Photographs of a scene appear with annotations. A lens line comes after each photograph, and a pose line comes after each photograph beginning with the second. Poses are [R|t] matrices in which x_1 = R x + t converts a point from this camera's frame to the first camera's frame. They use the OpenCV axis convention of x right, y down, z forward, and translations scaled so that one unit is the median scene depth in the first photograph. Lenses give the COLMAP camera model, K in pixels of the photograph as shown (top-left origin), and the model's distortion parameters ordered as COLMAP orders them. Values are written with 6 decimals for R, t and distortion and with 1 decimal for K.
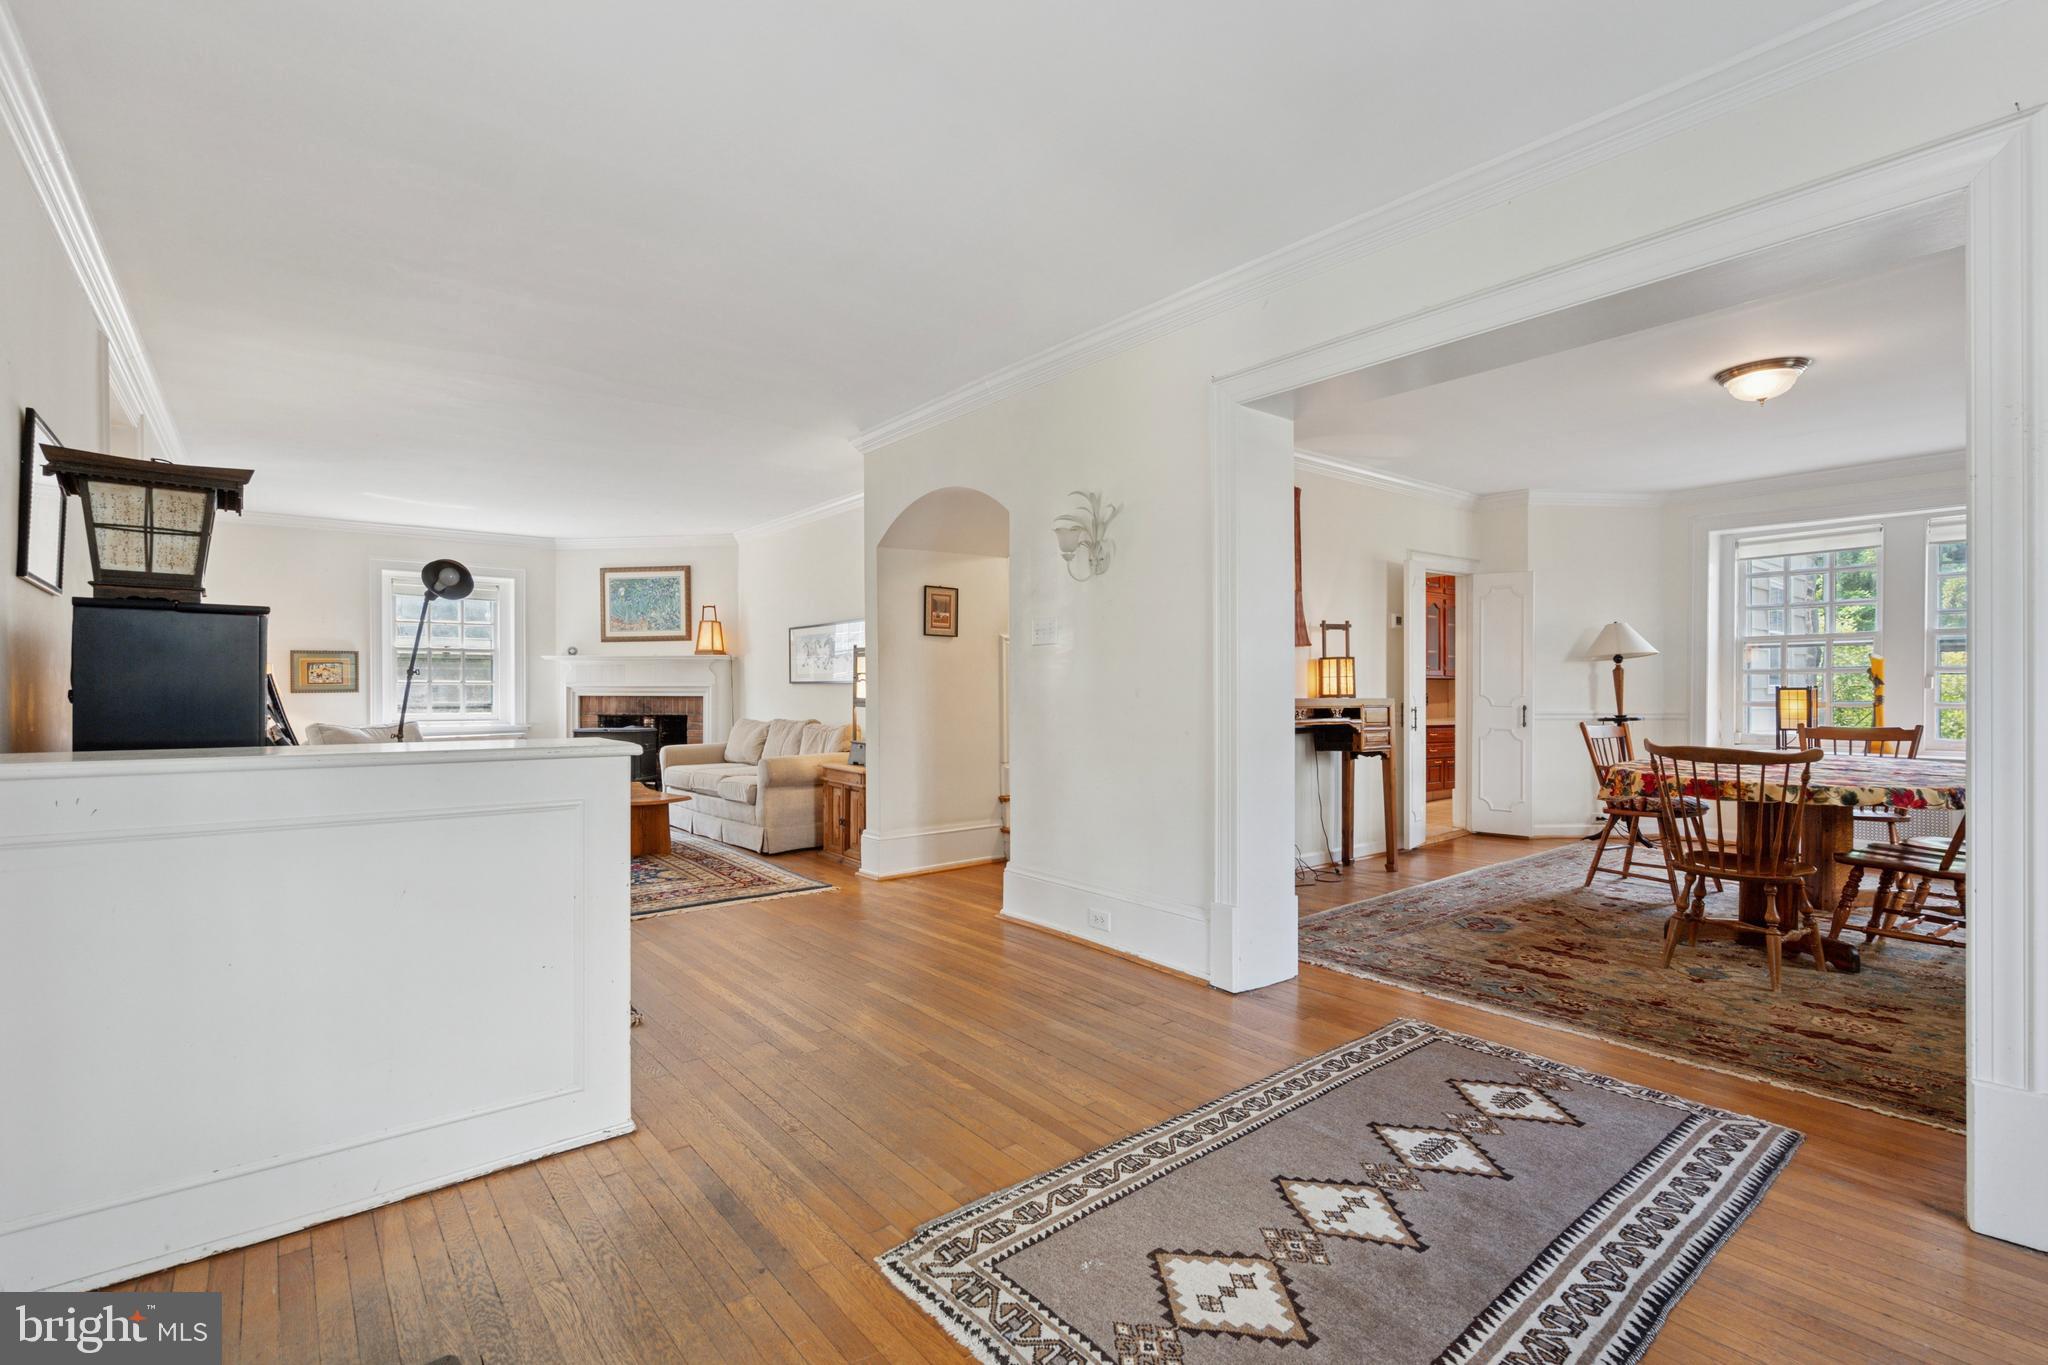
lens RADIAL K [[931.0, 0, 1010.0], [0, 931.0, 688.4], [0, 0, 1]] dist [-0.007191, 0.003340]
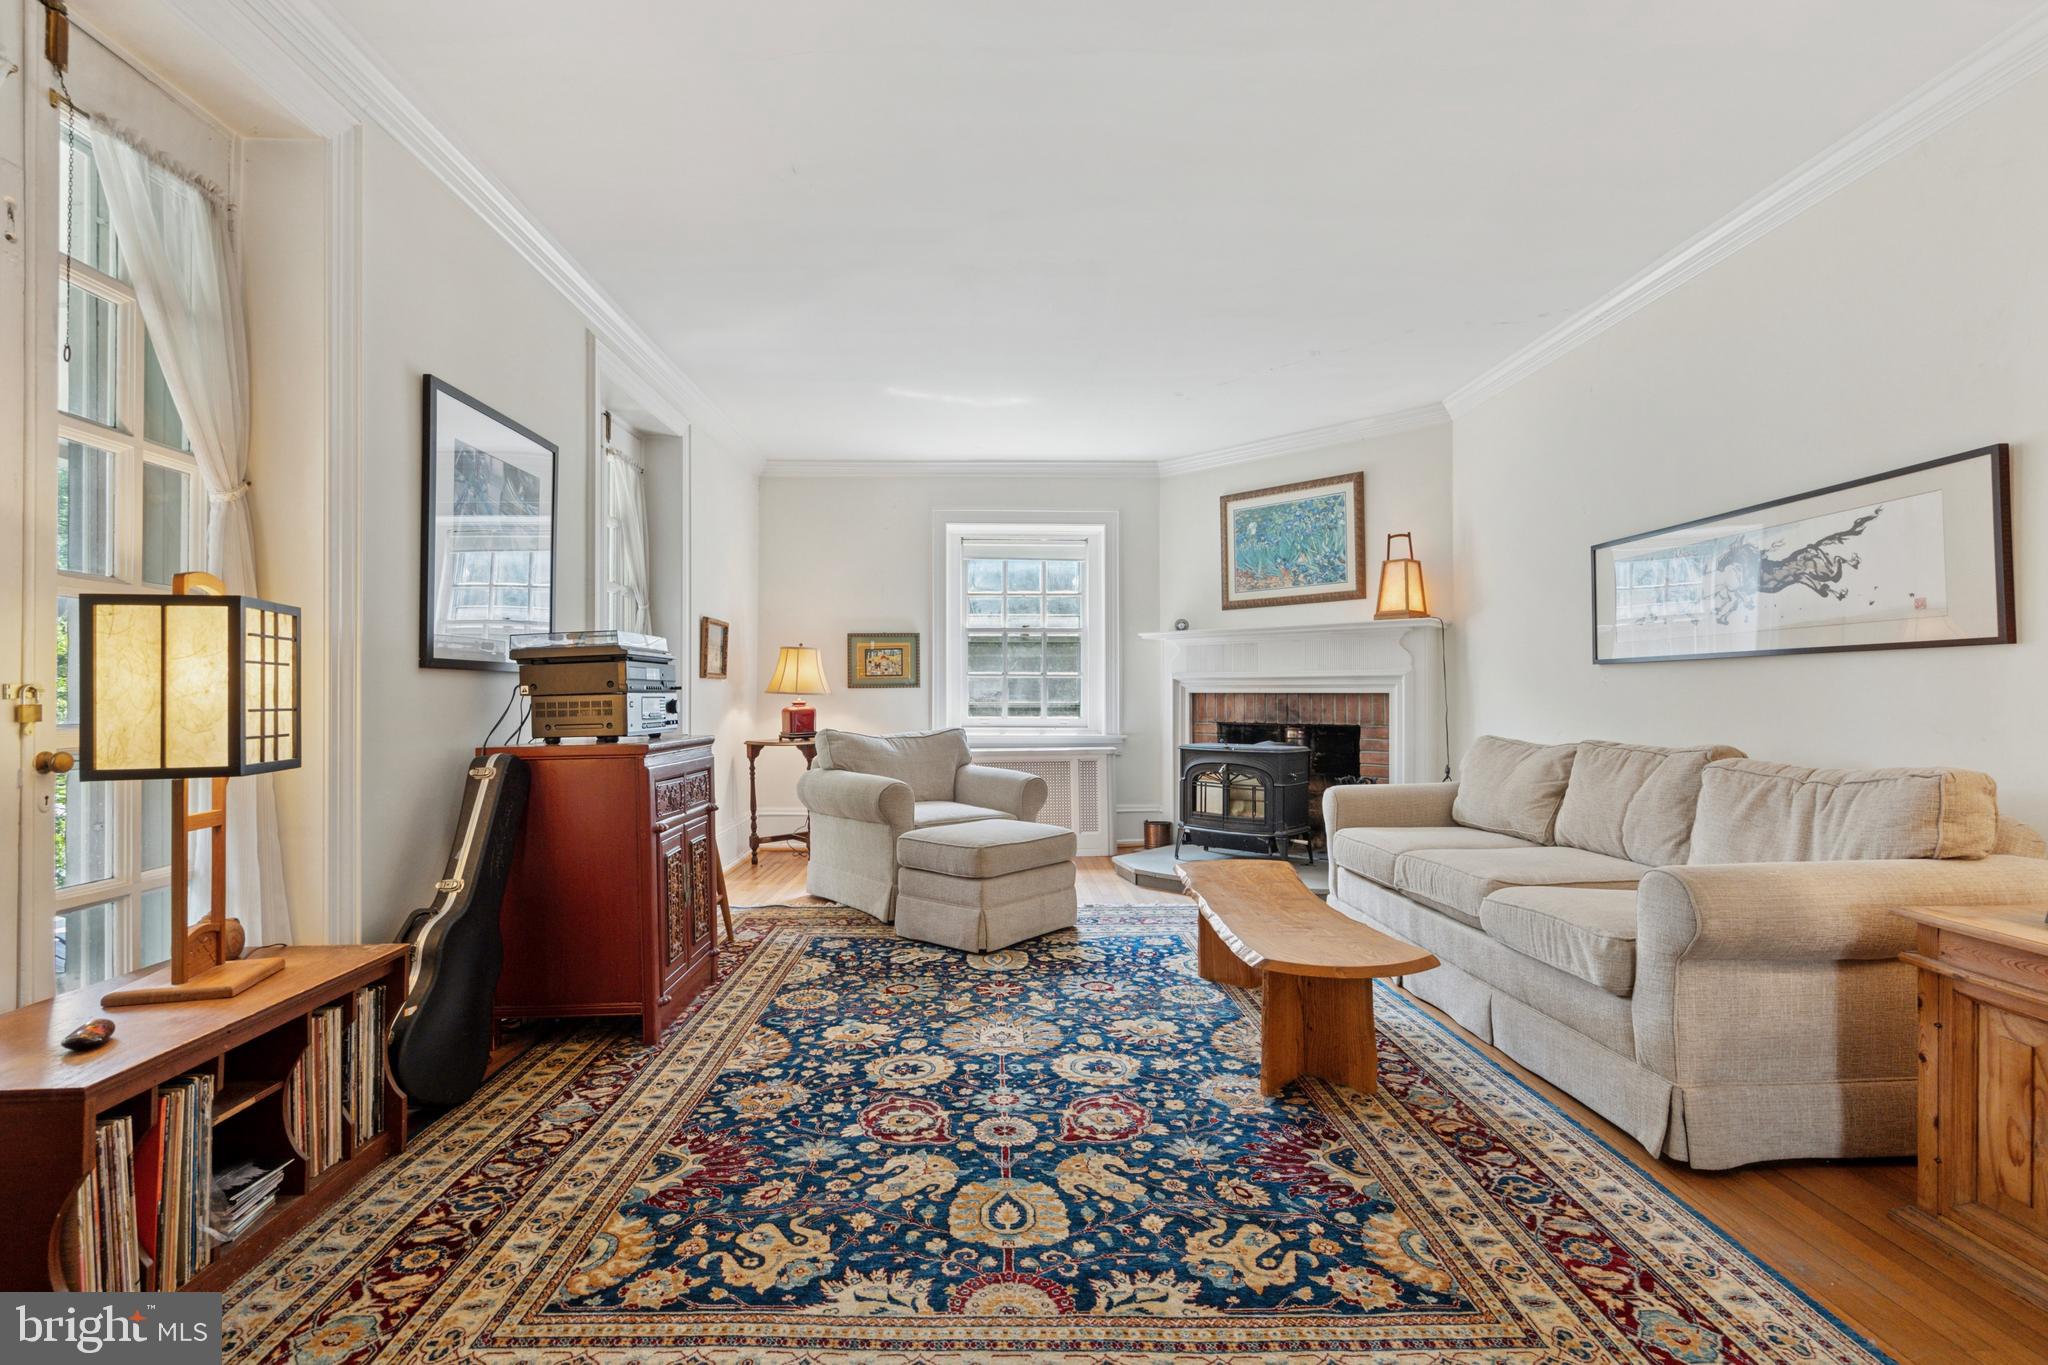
lens RADIAL K [[931.0, 0, 1011.2], [0, 931.0, 683.9], [0, 0, 1]] dist [-0.007191, 0.003340]
pose [[0.797281, -0.007439, -0.603562, -0.170745], [0.000466, 0.999931, -0.011708, 0.009243], [0.603608, 0.009053, 0.797230, 0.406406]]
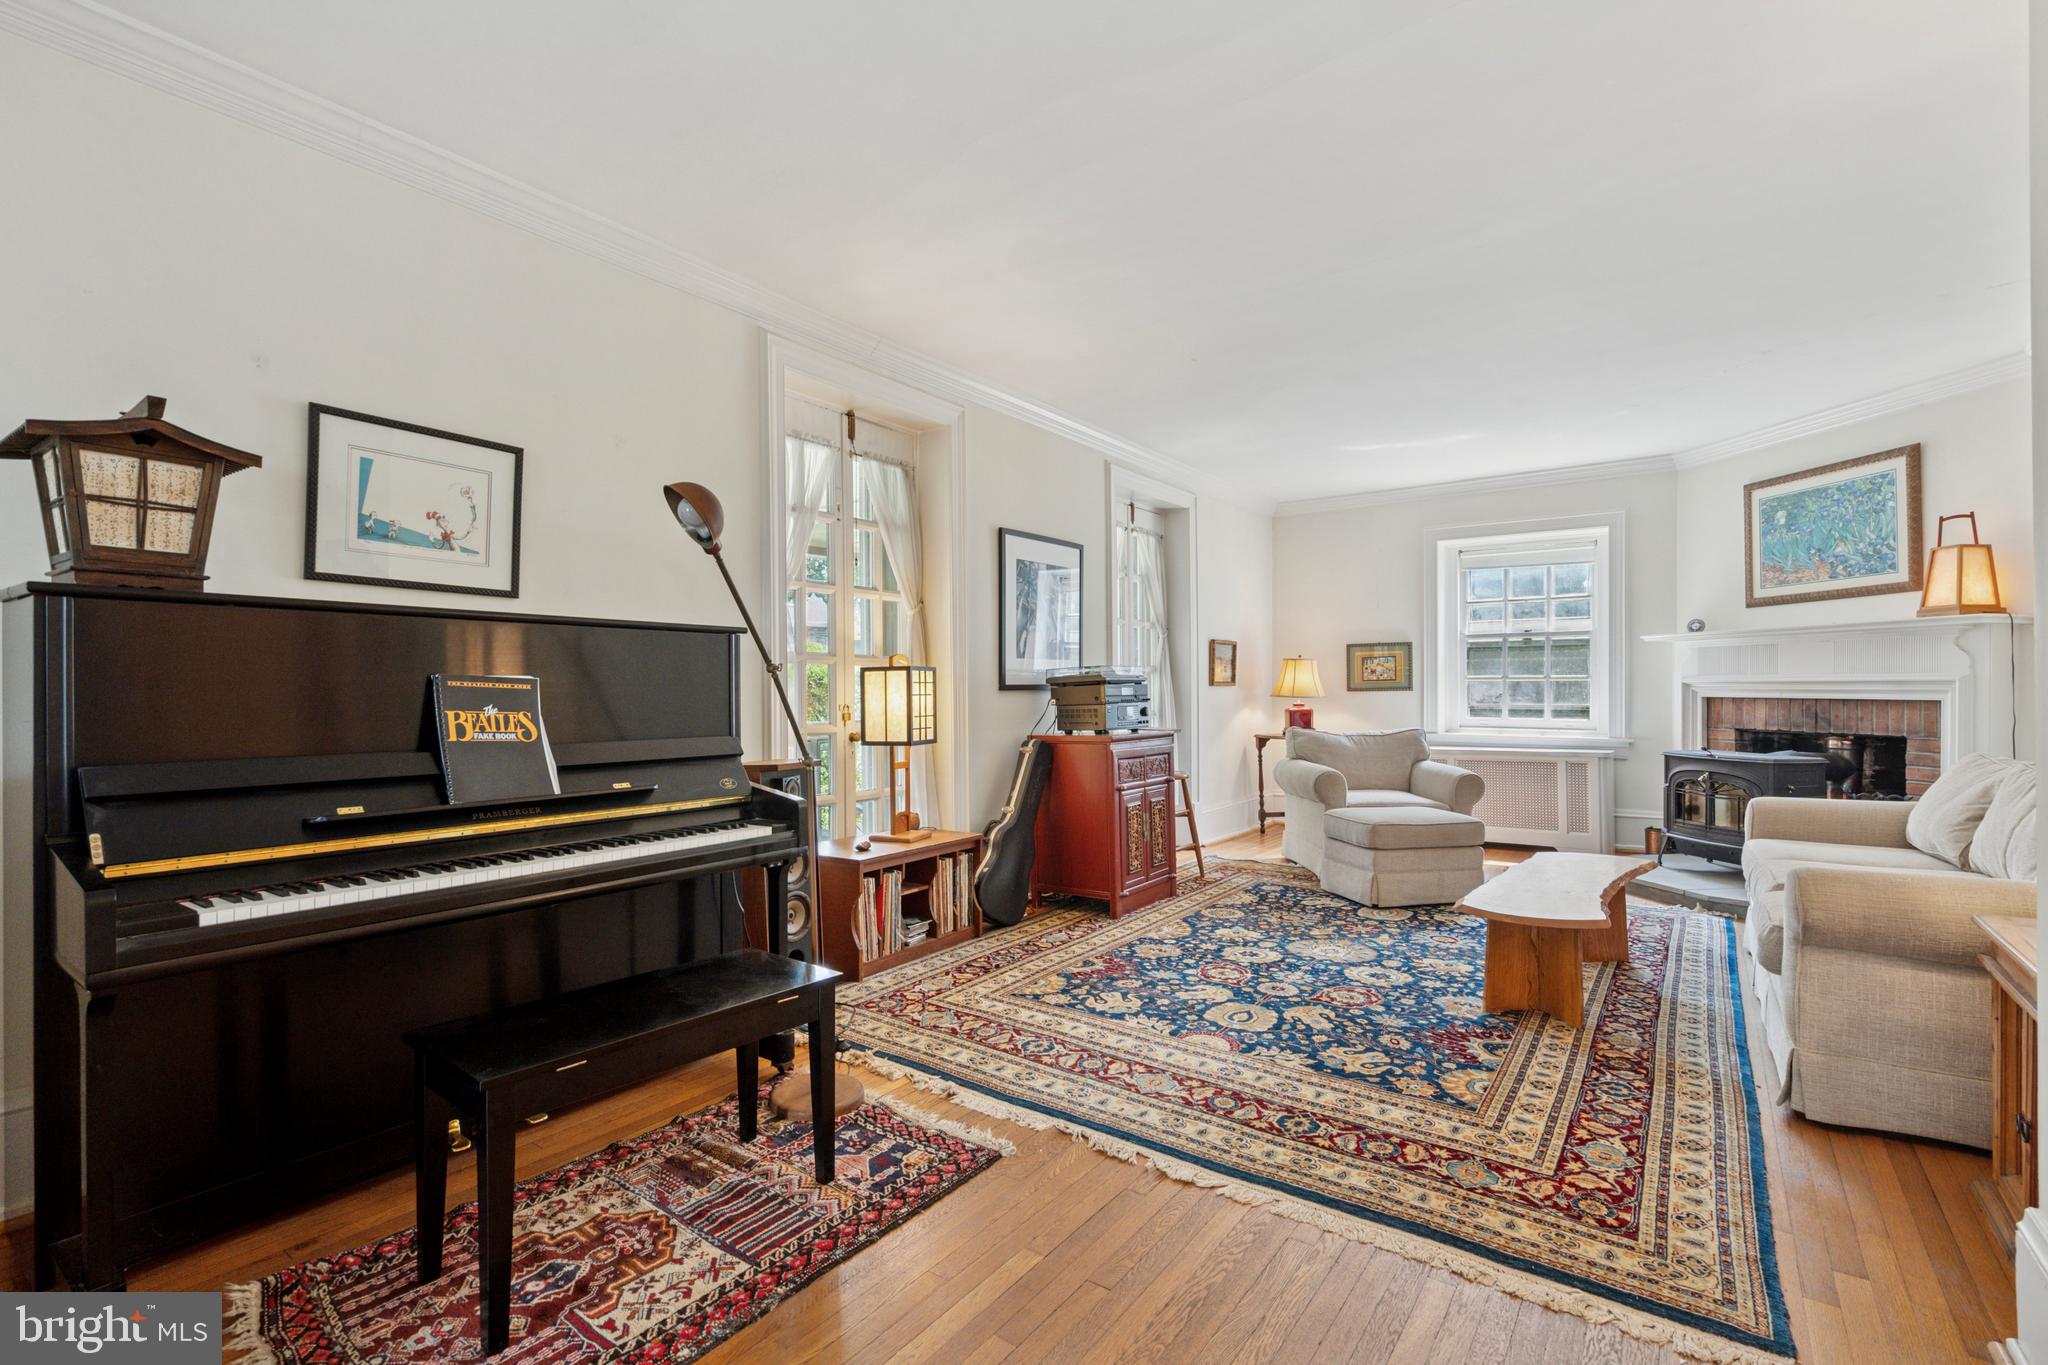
lens RADIAL K [[931.0, 0, 1008.2], [0, 931.0, 689.4], [0, 0, 1]] dist [-0.007191, 0.003340]
pose [[0.256369, 0.001528, -0.966578, 0.018244], [0.004936, 0.999984, 0.002890, -0.001395], [0.966566, -0.005512, 0.256357, 0.395770]]
